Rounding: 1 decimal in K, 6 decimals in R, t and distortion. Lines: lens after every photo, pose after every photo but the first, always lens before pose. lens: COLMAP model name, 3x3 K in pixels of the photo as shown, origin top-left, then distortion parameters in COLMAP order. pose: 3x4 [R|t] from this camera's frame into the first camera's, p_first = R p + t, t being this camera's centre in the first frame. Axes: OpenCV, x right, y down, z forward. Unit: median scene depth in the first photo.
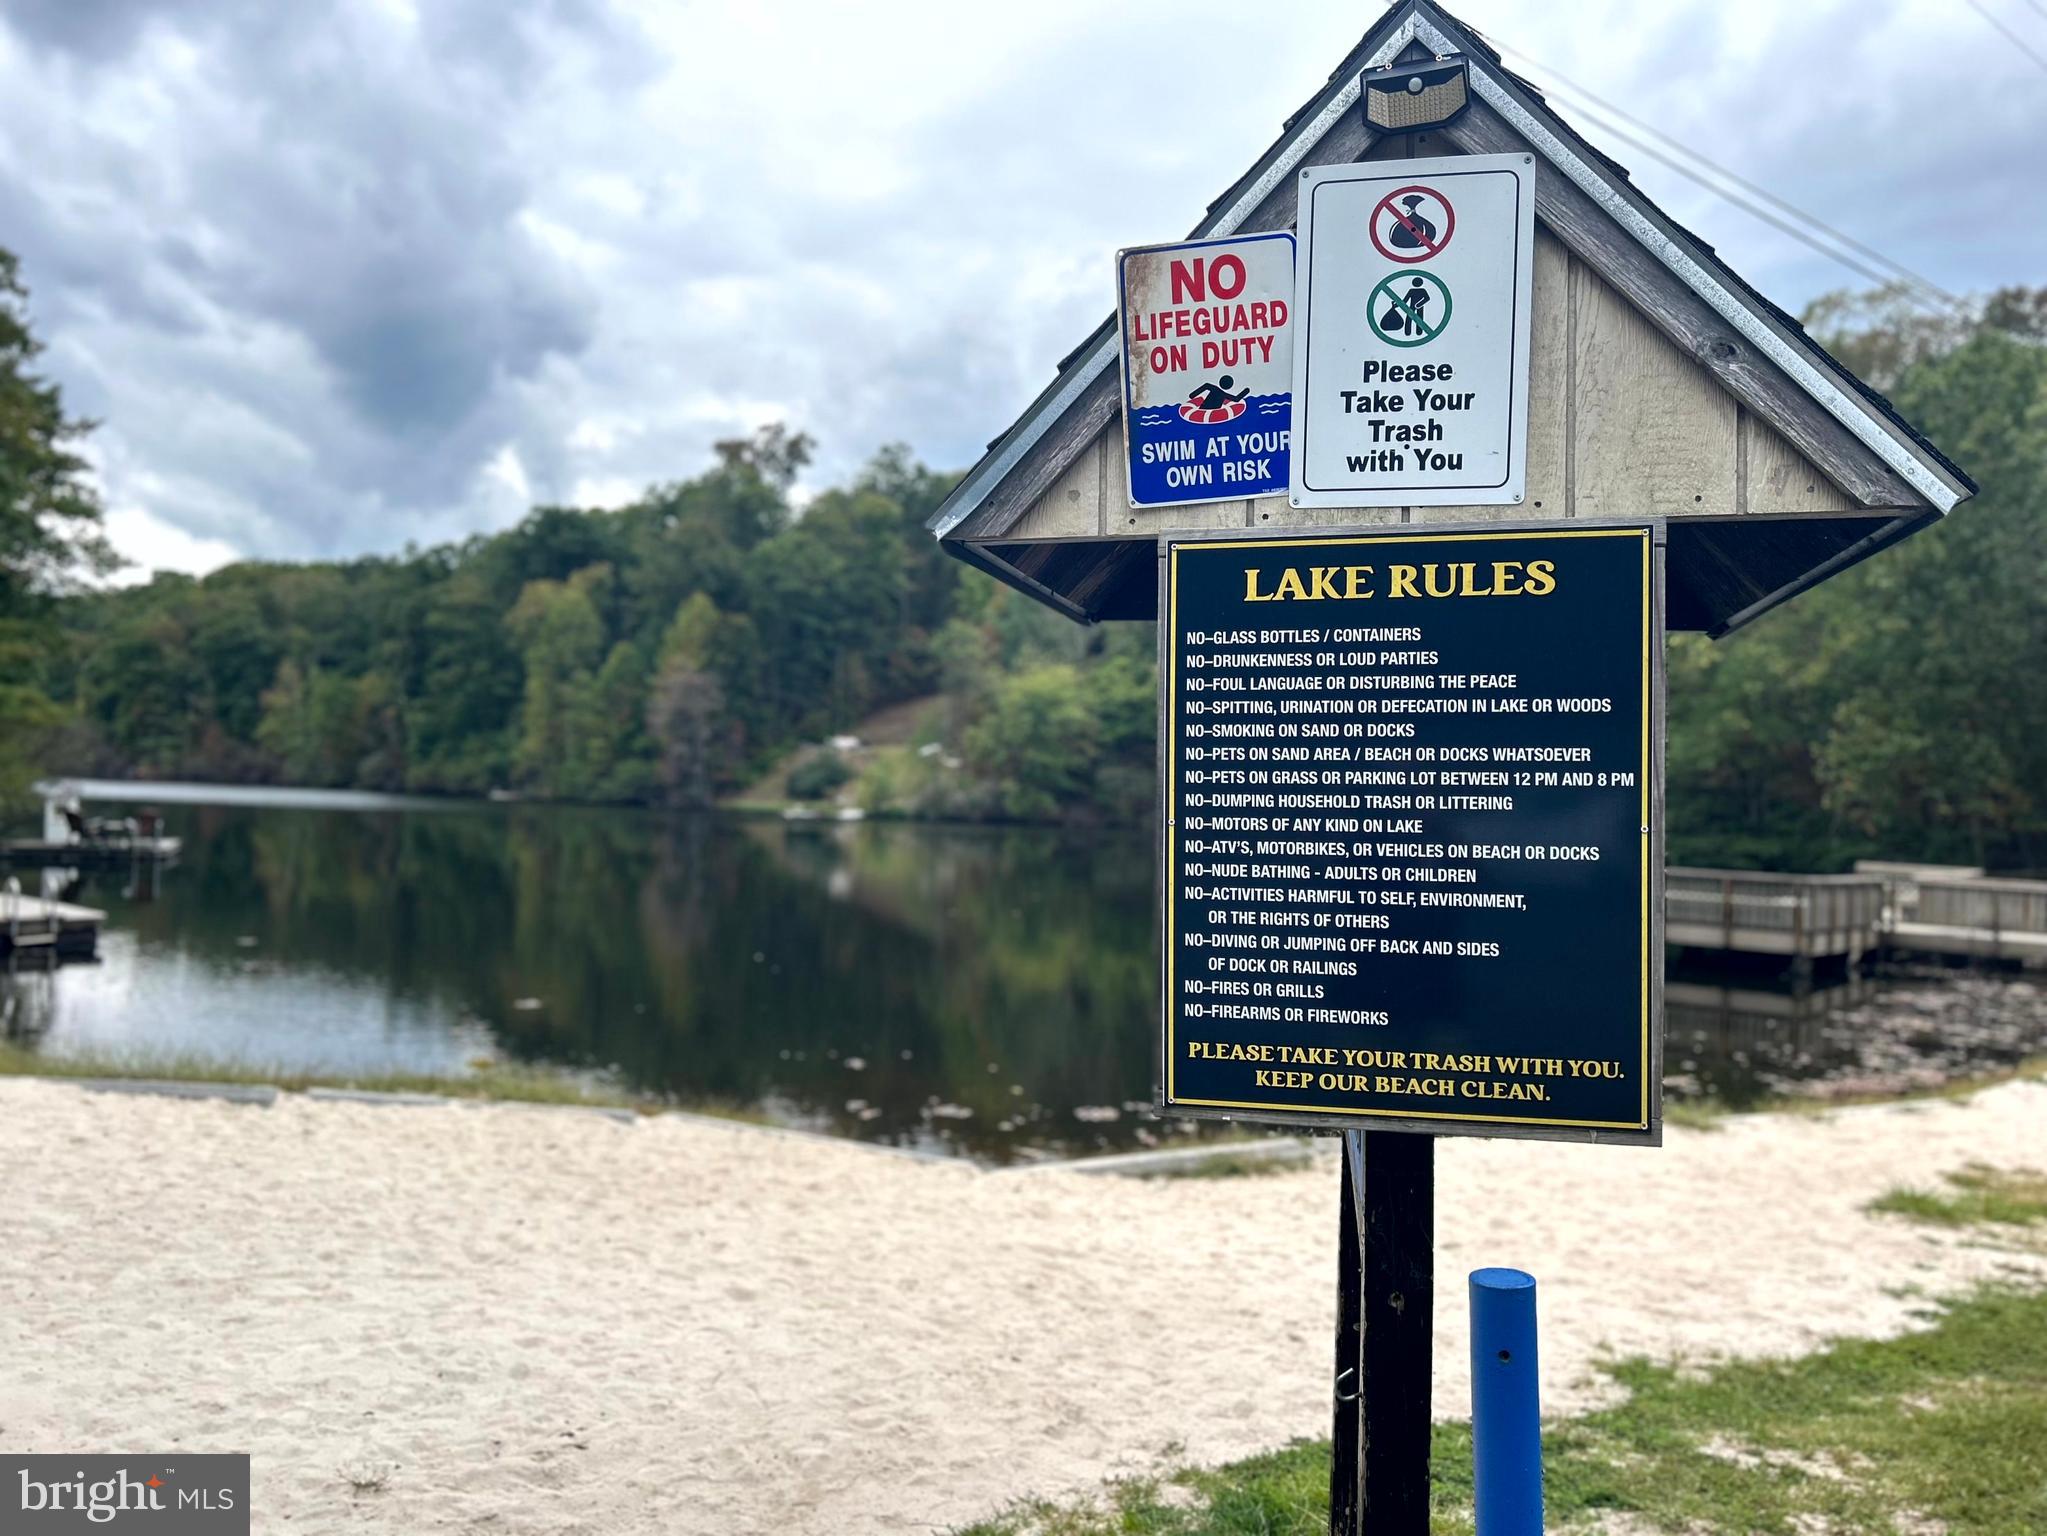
lens RADIAL K [[1505.5, 0, 1031.3], [0, 1505.5, 791.0], [0, 0, 1]] dist [0.056279, -0.074868]
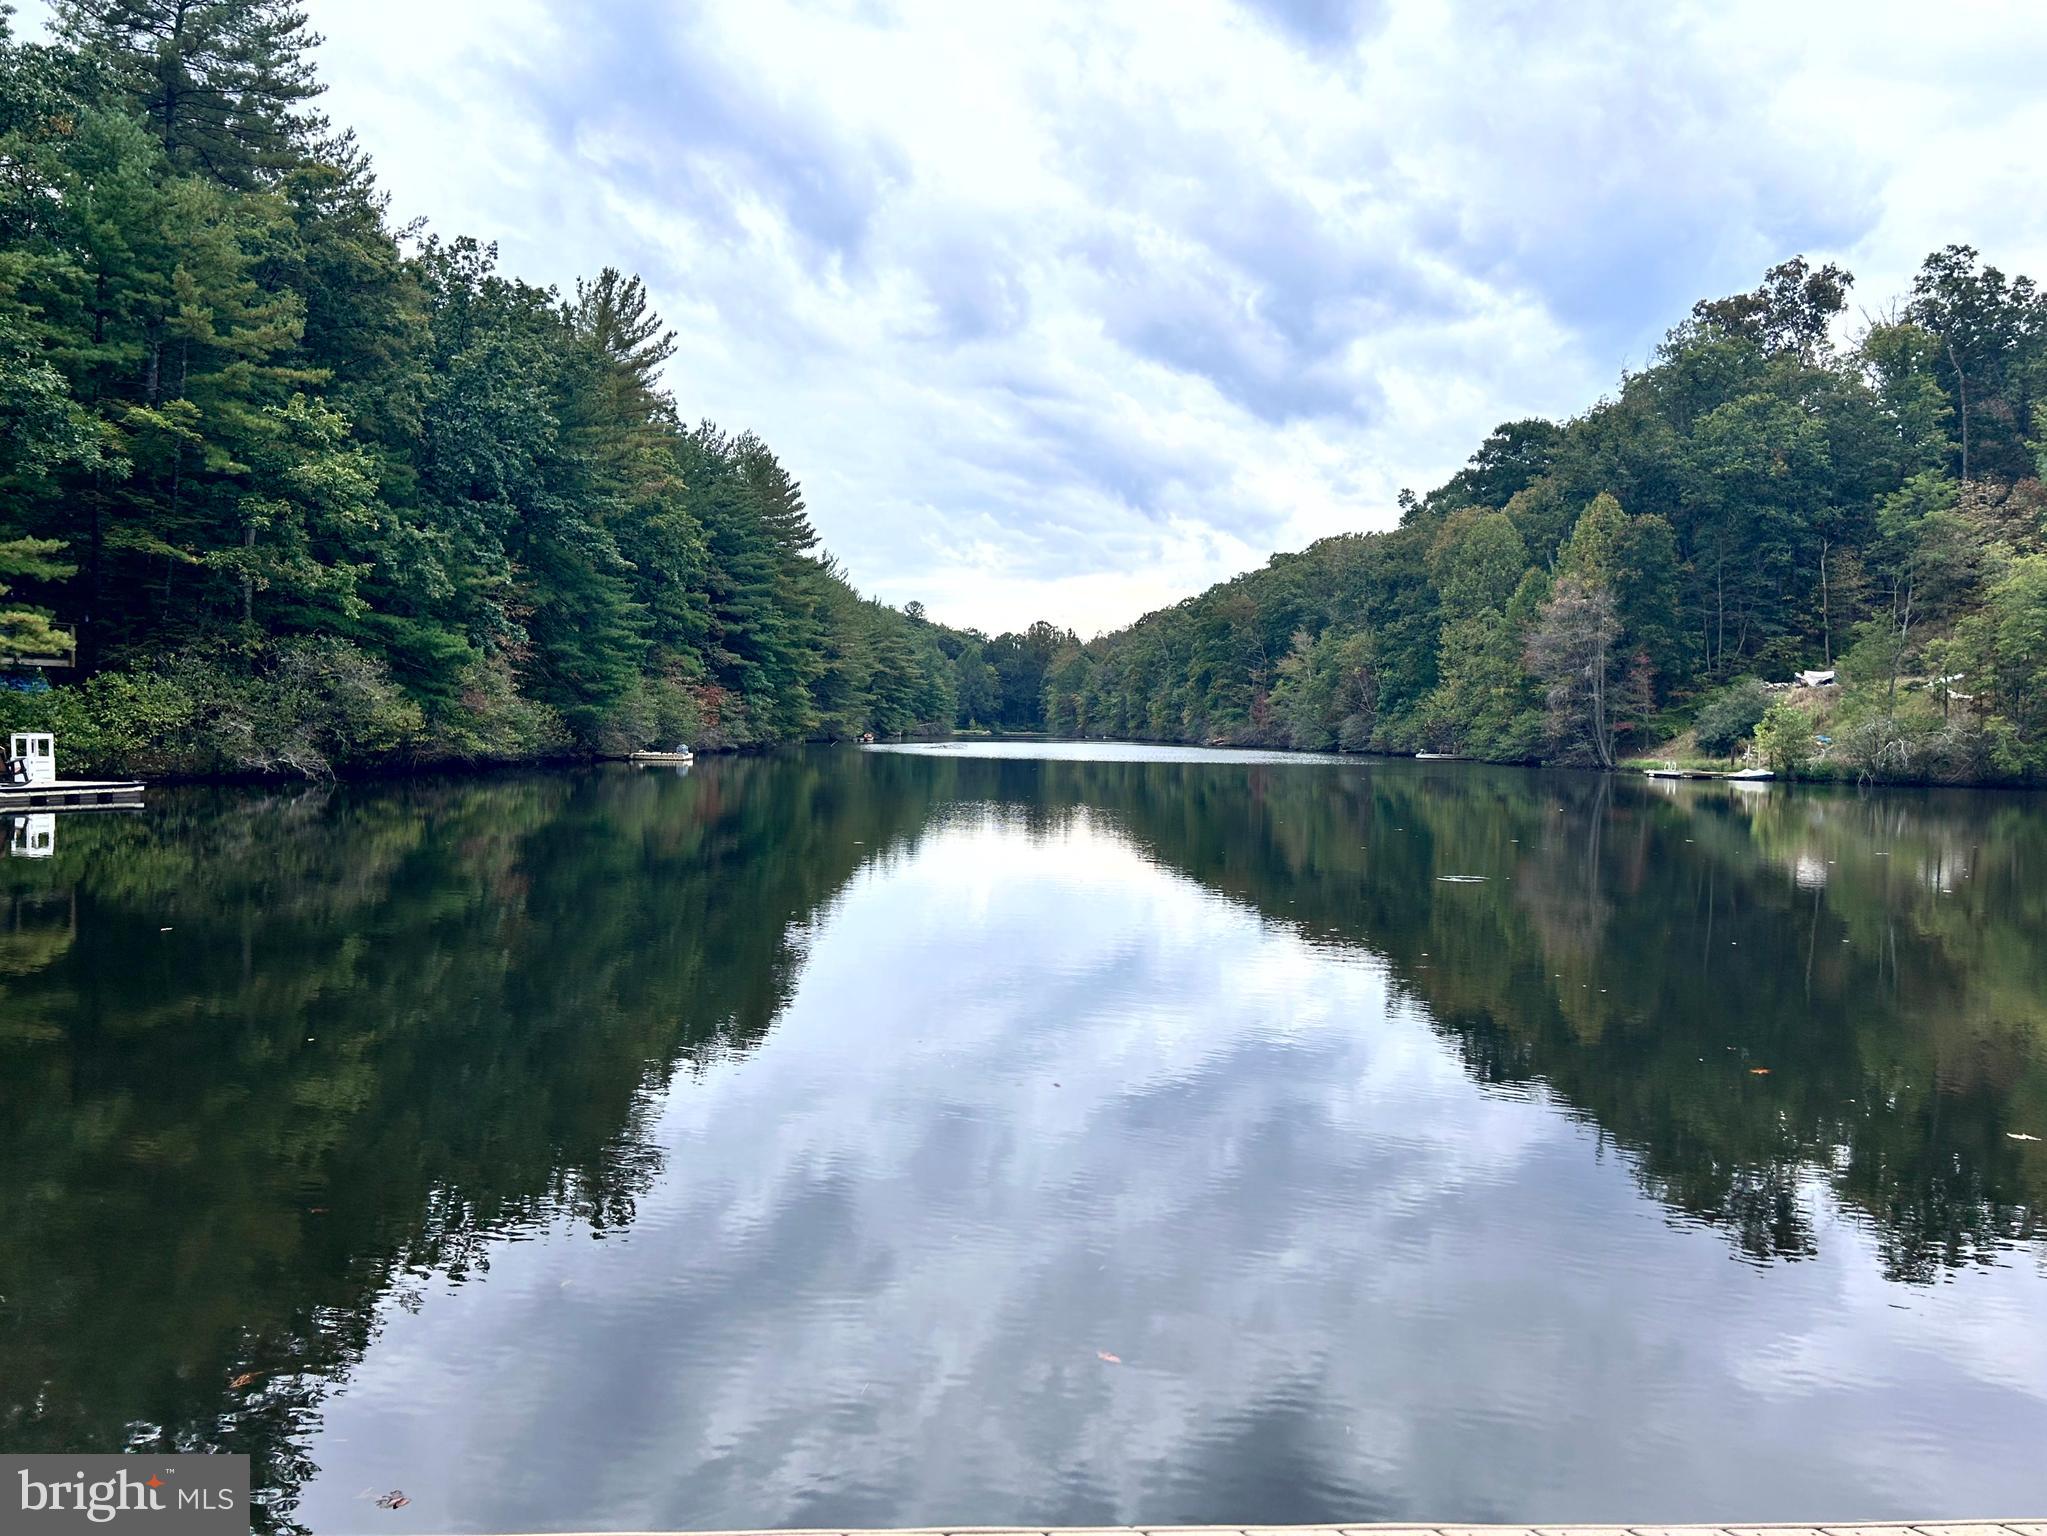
lens RADIAL K [[1537.2, 0, 1023.5], [0, 1537.2, 768.0], [0, 0, 1]] dist [0.005352, -0.002490]
pose [[0.697211, -0.003858, -0.716855, 0.117935], [0.002662, 0.999993, -0.002792, 0.010663], [0.716861, 0.000039, 0.697217, 0.194061]]
